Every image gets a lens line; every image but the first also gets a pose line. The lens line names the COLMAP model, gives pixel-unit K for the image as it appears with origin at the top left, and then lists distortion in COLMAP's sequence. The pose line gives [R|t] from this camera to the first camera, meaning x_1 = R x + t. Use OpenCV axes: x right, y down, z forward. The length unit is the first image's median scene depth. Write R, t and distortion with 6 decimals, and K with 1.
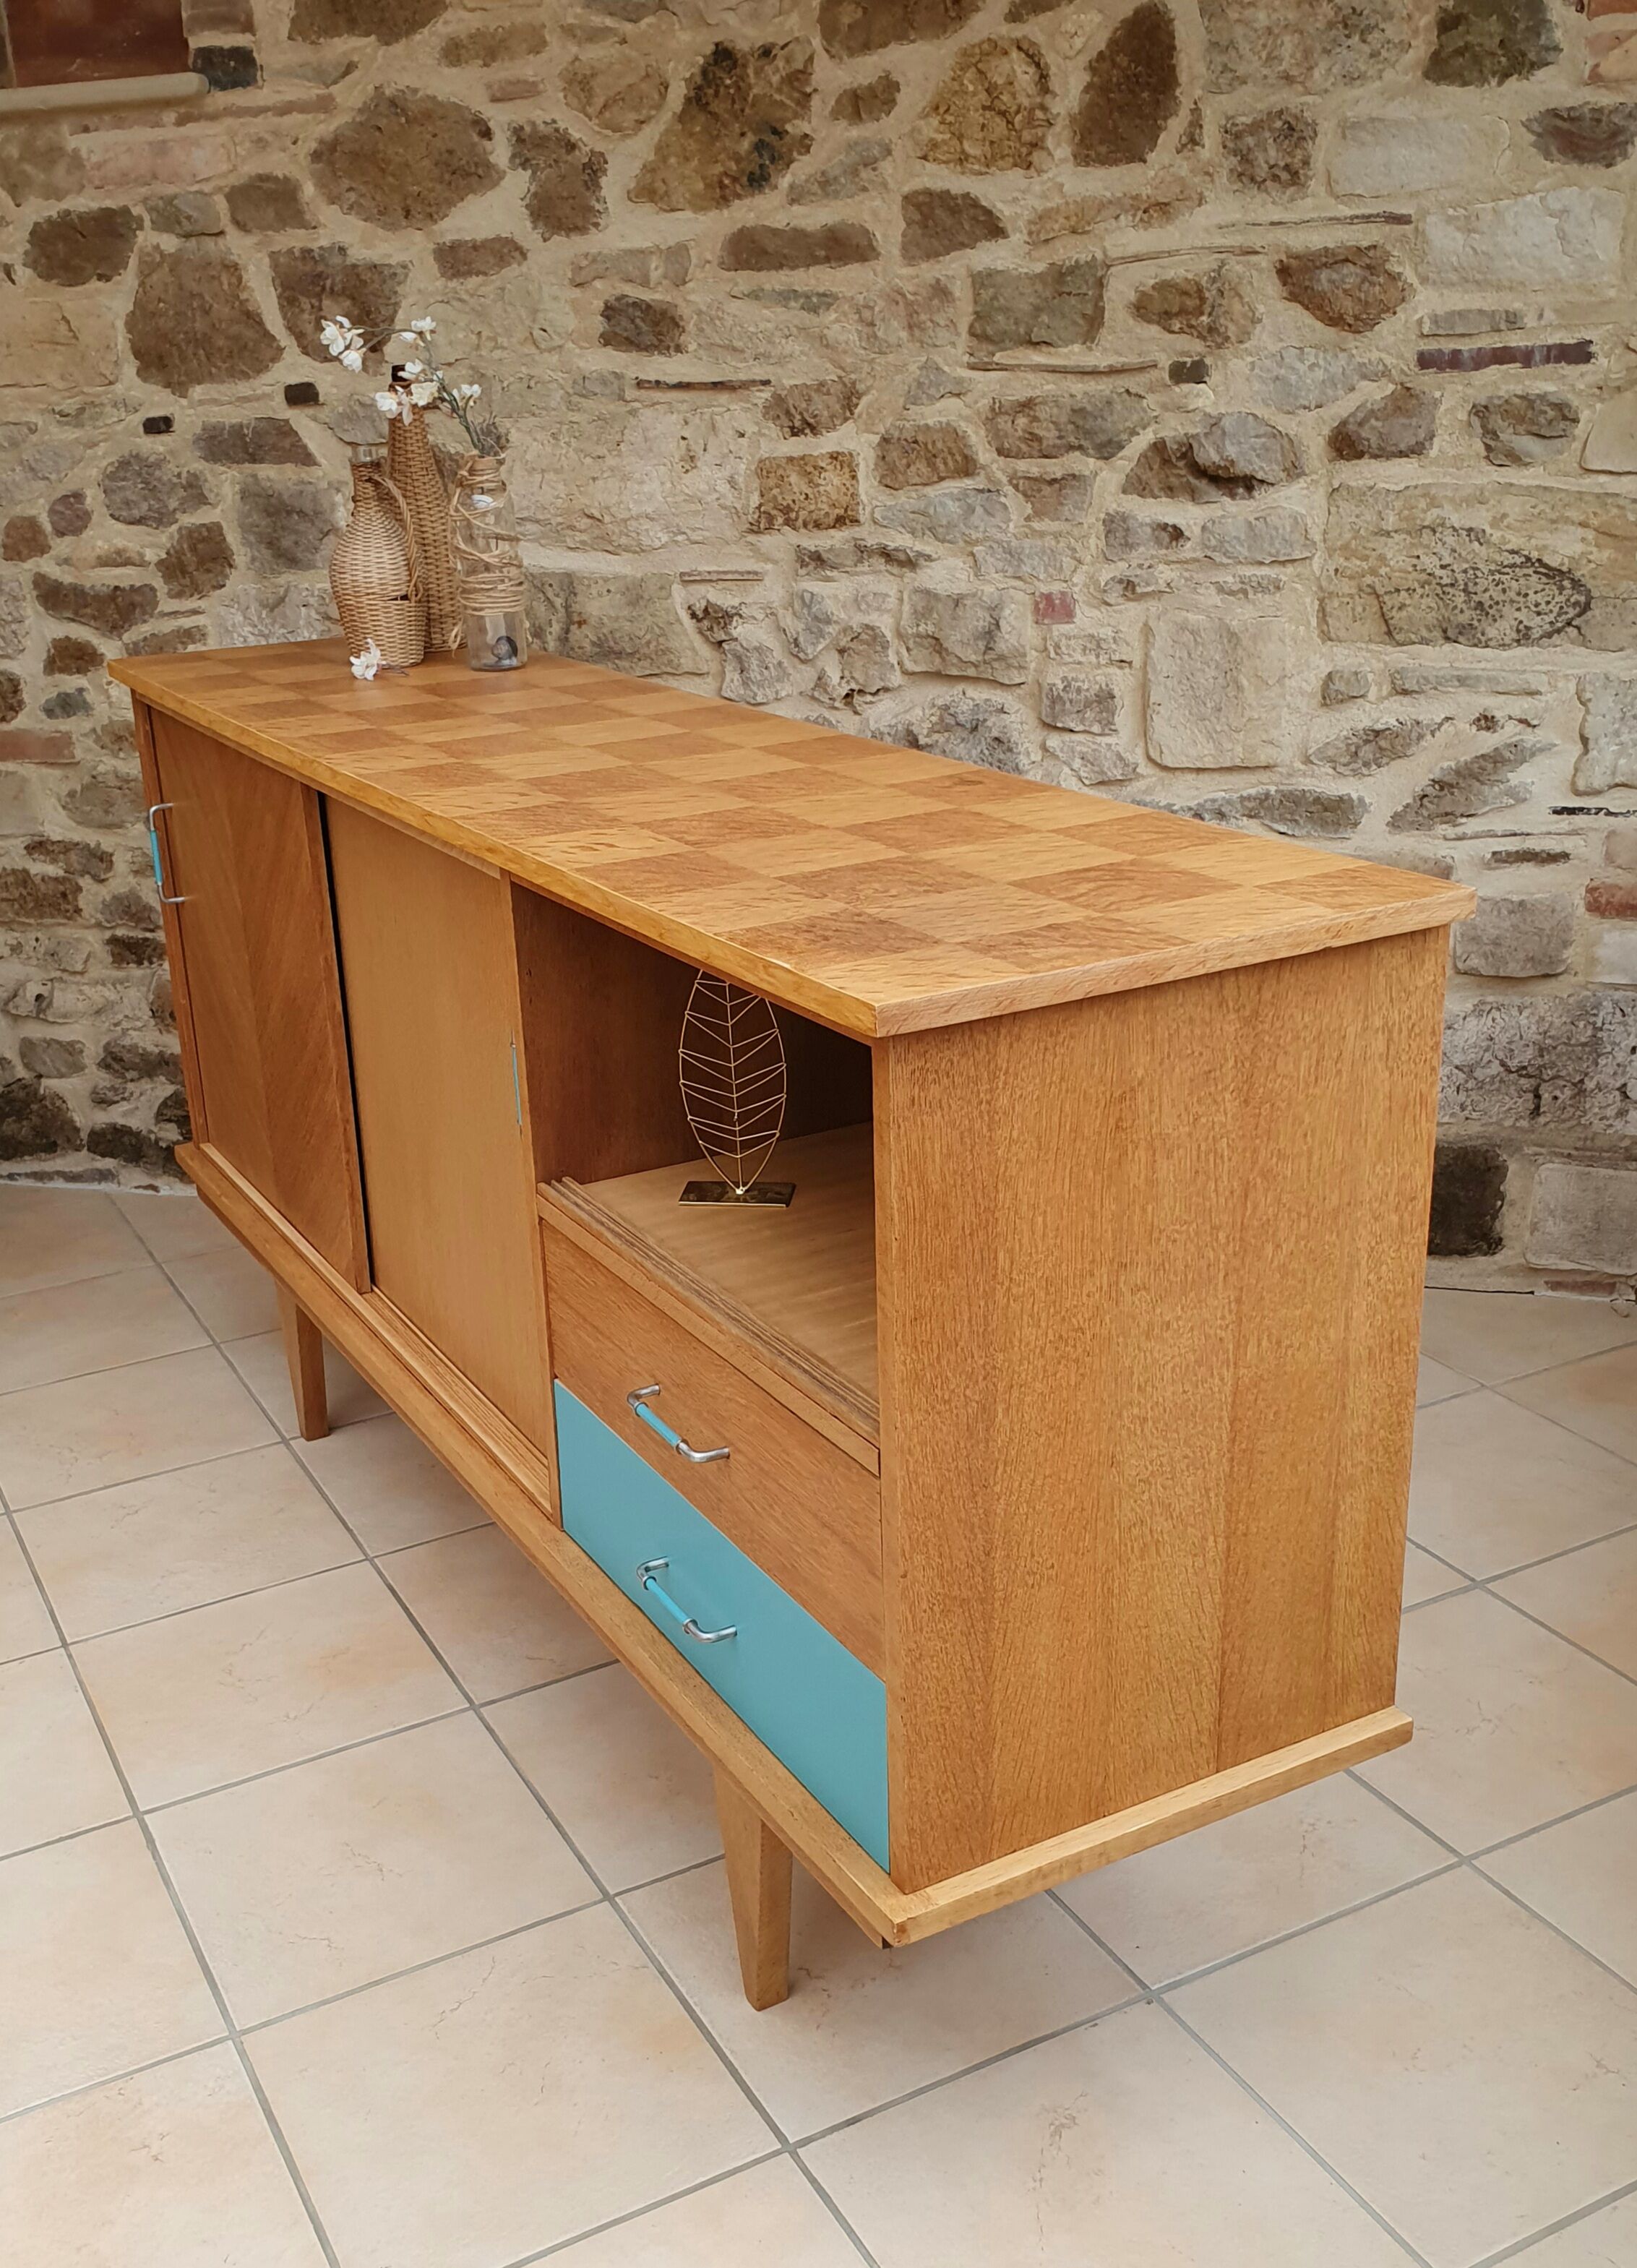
lens RADIAL K [[2276.6, 0, 745.9], [0, 2276.6, 1205.2], [0, 0, 1]] dist [-0.028025, 0.000000]
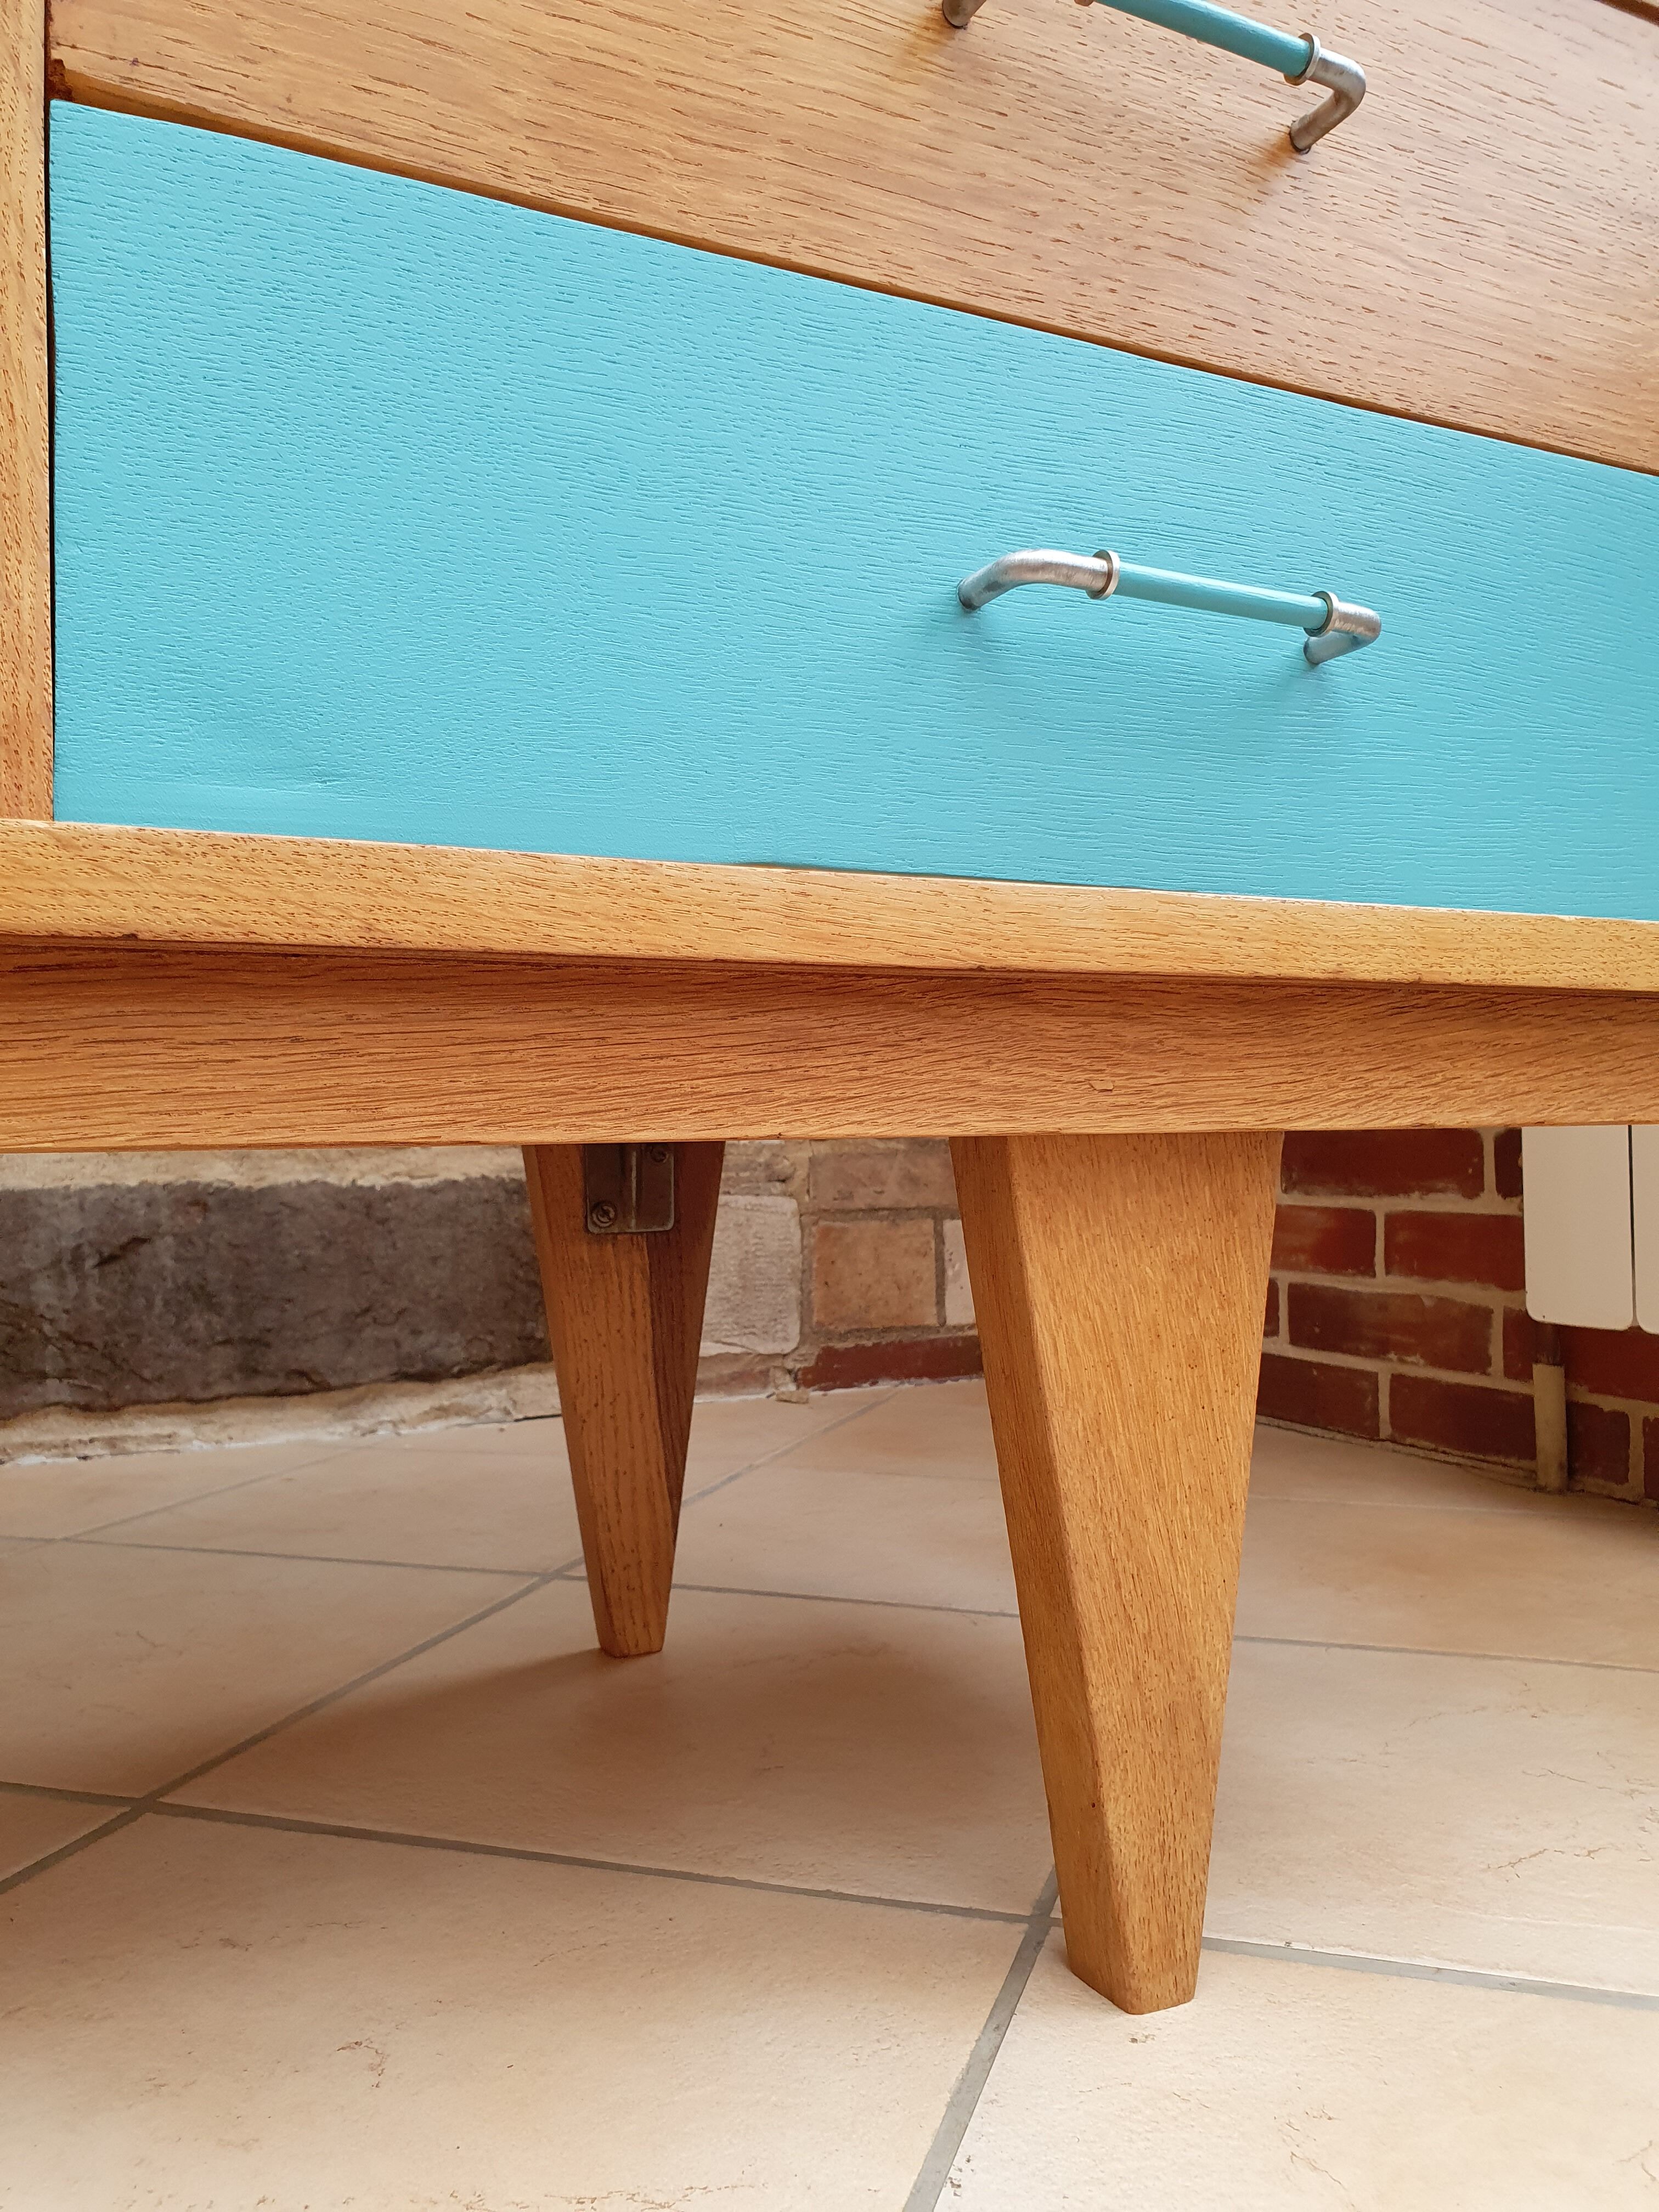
lens RADIAL K [[1716.0, 0, 811.2], [0, 1716.0, 1120.2], [0, 0, 1]] dist [-0.001957, 0.016618]
pose [[0.702627, 0.047352, 0.709981, 0.010747], [0.241575, 0.922646, -0.300609, 0.134720], [-0.669295, 0.382730, 0.636837, 0.661543]]
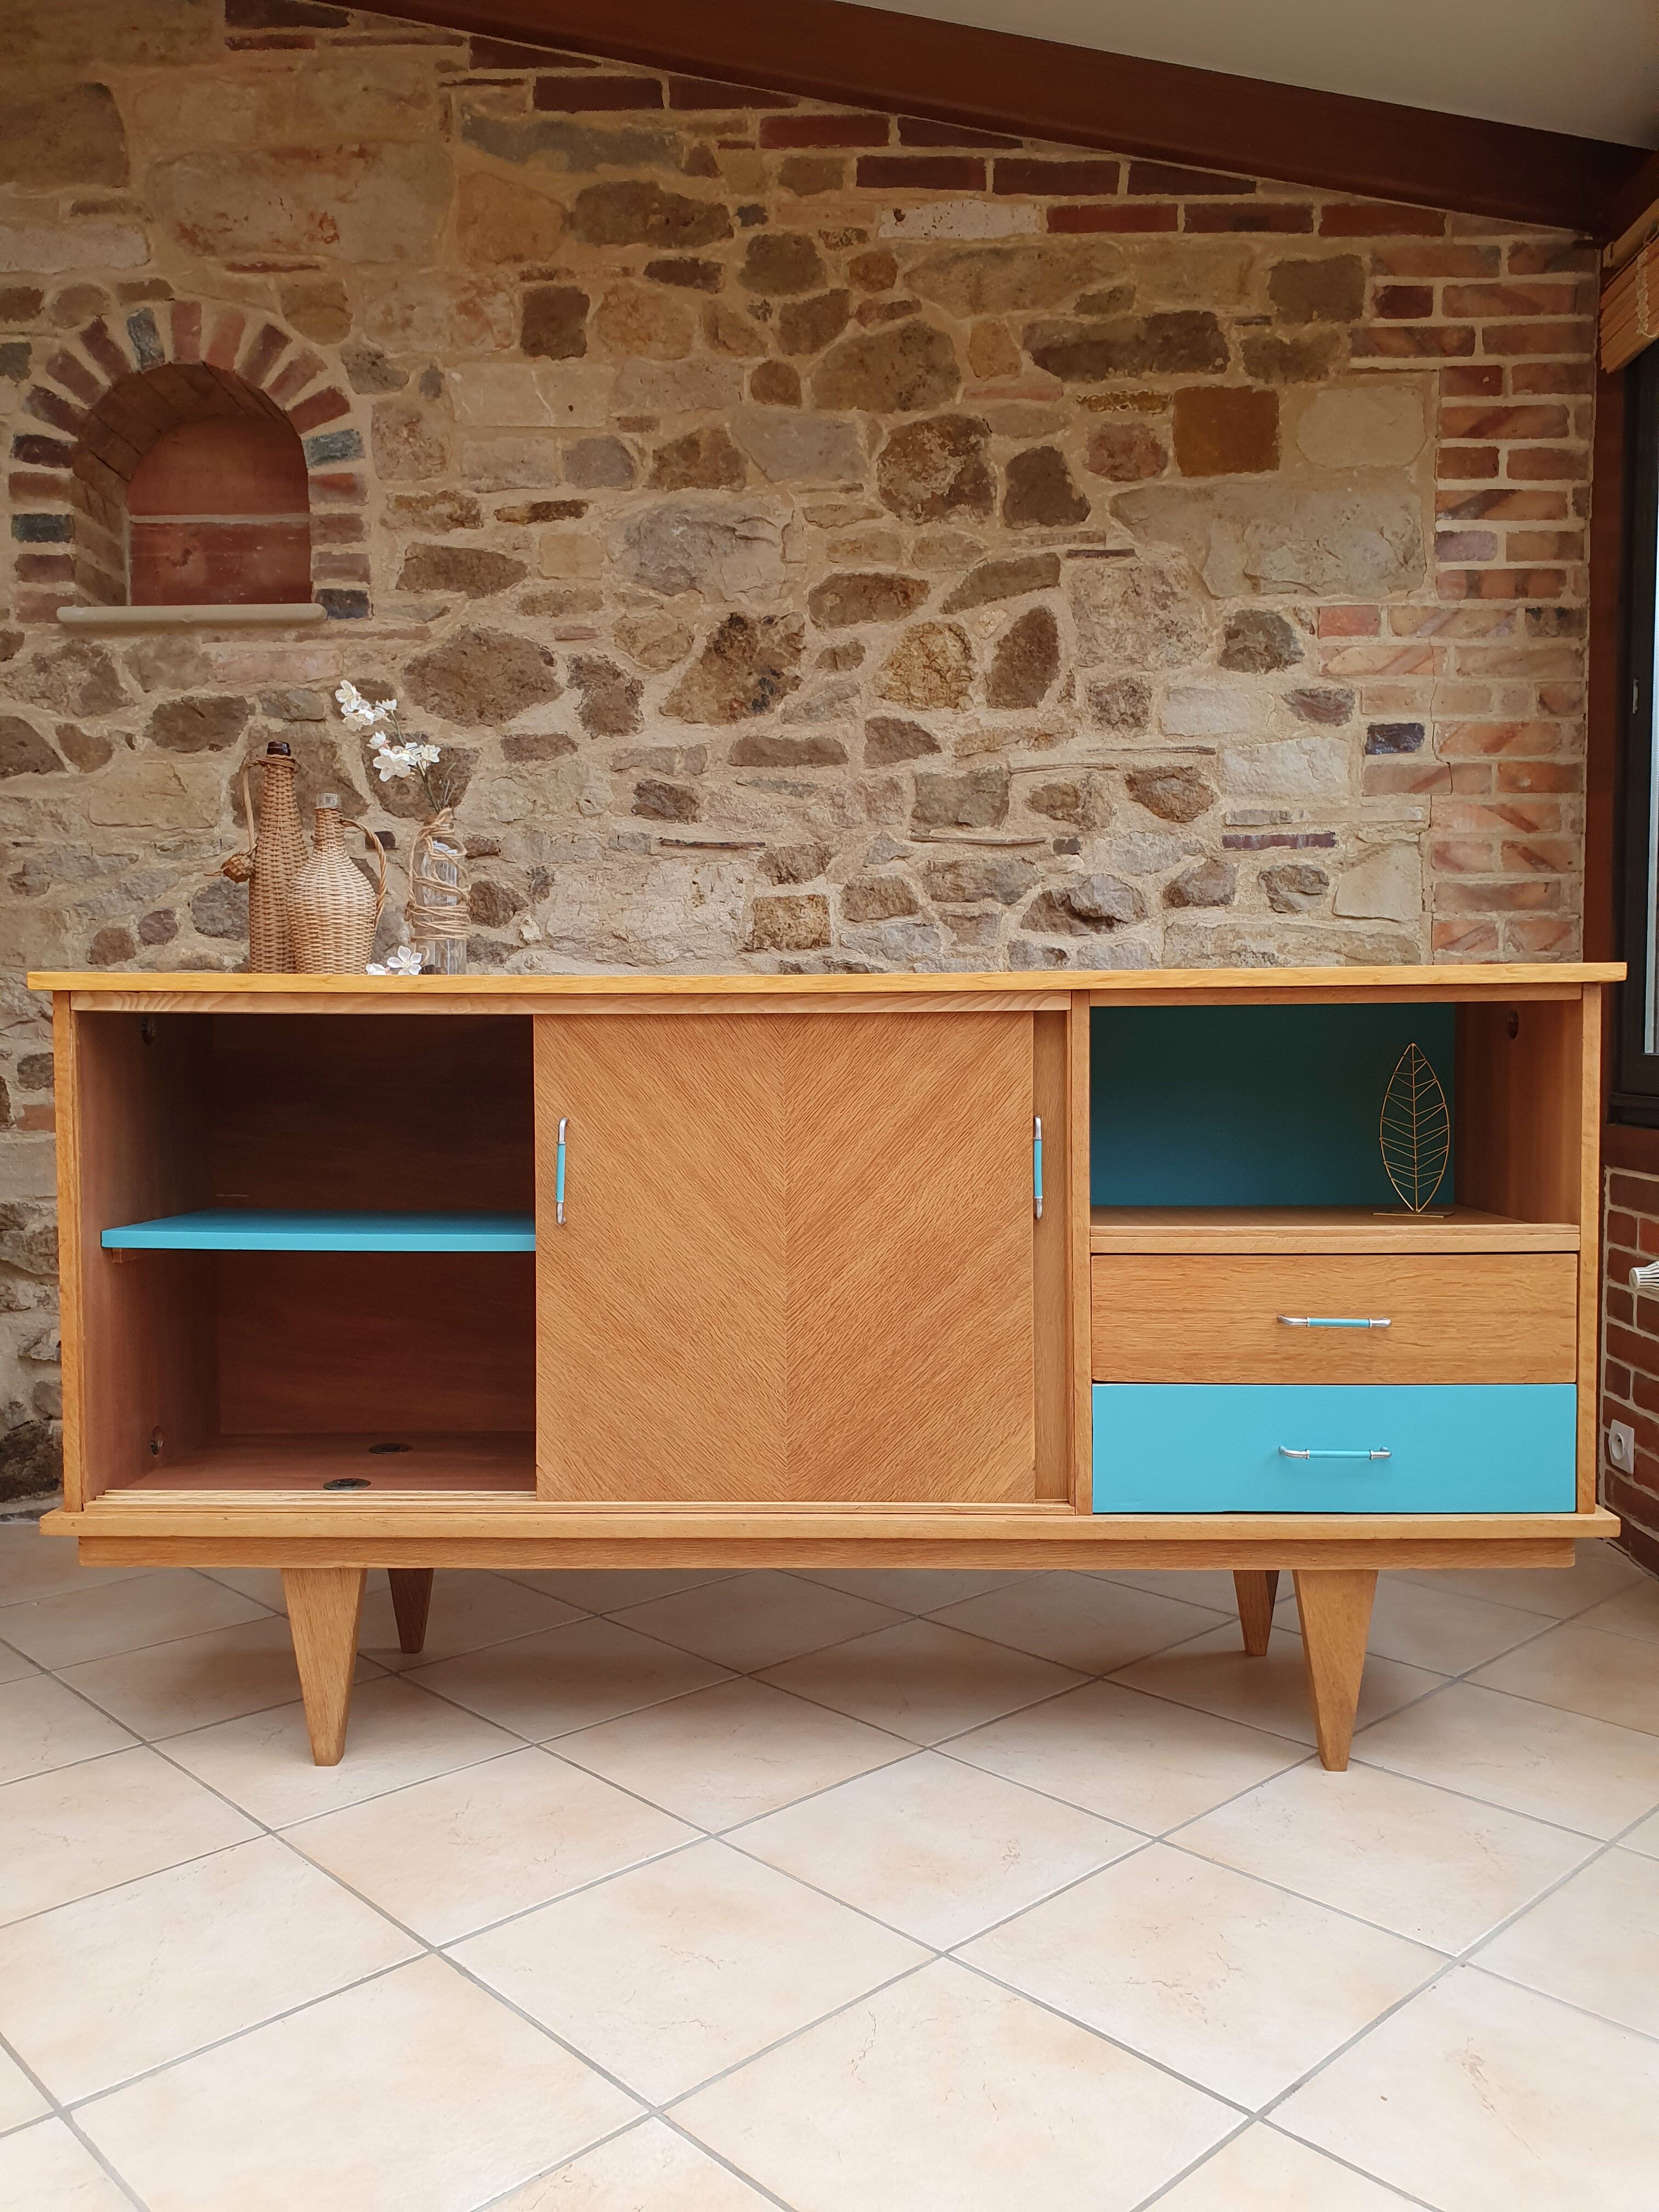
lens RADIAL K [[1716.0, 0, 826.2], [0, 1716.0, 1136.7], [0, 0, 1]] dist [-0.001957, 0.016618]
pose [[0.957970, 0.029115, 0.285387, -0.247322], [0.066816, 0.944830, -0.320675, 0.139094], [-0.278979, 0.326266, 0.903173, 0.120201]]
